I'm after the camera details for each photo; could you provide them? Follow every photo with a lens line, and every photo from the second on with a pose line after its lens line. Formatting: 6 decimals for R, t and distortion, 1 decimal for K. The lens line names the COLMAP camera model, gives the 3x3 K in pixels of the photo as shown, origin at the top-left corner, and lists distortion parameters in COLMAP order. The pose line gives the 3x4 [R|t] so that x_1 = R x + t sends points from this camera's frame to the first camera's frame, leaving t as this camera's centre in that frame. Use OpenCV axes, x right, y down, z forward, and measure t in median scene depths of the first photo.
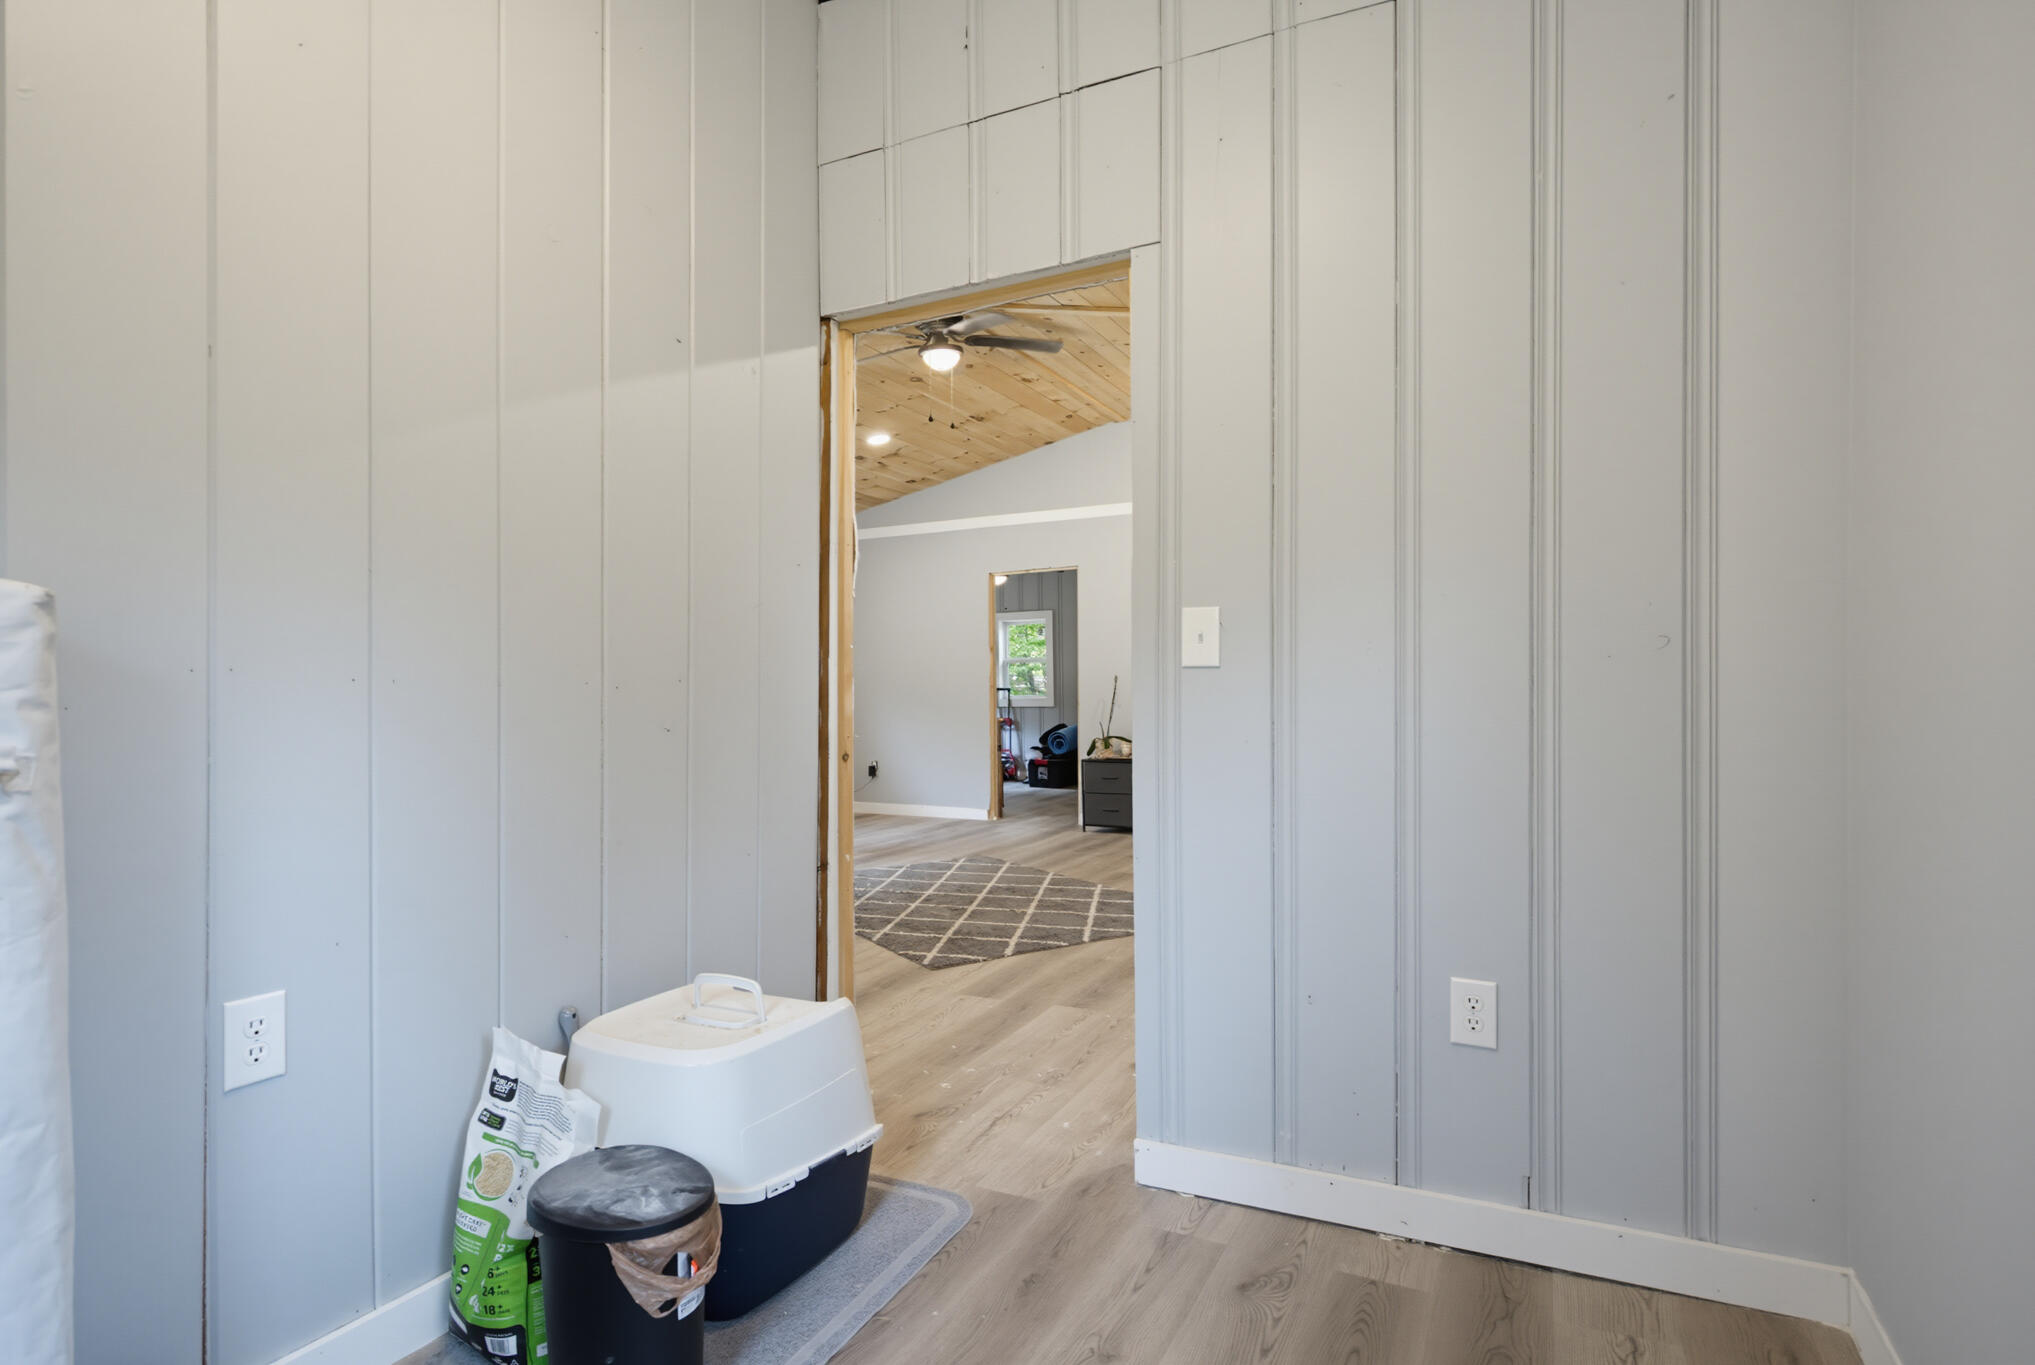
lens RADIAL K [[1053.1, 0, 1016.3], [0, 1053.1, 685.3], [0, 0, 1]] dist [-0.000426, -0.000019]
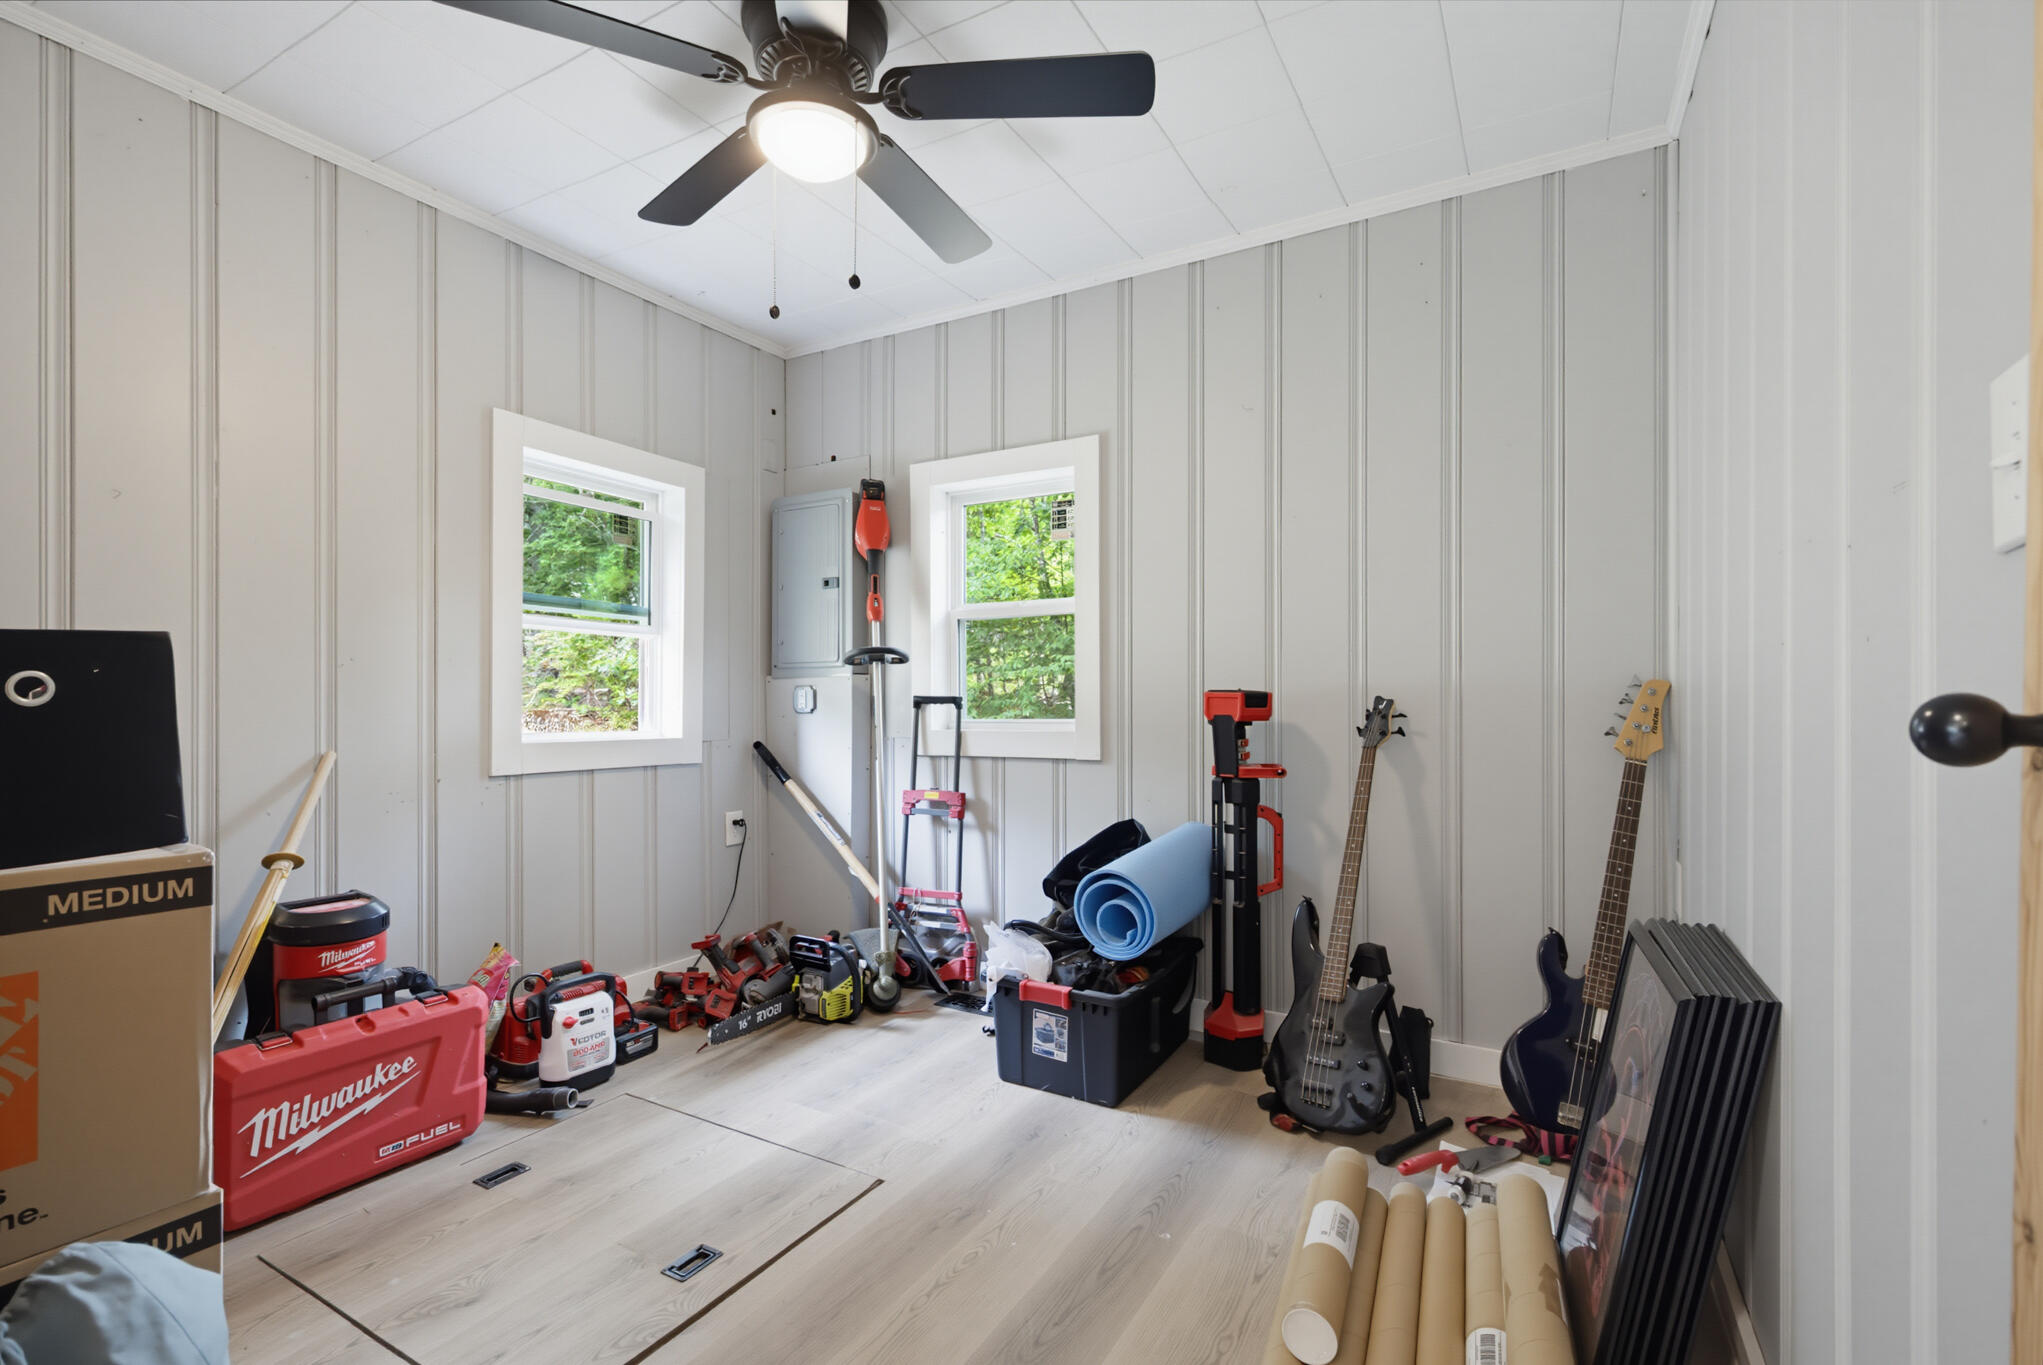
lens RADIAL K [[916.6, 0, 1022.9], [0, 916.6, 685.5], [0, 0, 1]] dist [0.002491, 0.000441]
pose [[0.997433, 0.004464, -0.071468, 0.033122], [-0.004514, 0.999990, -0.000530, 0.000862], [0.071464, 0.000852, 0.997443, 0.770876]]
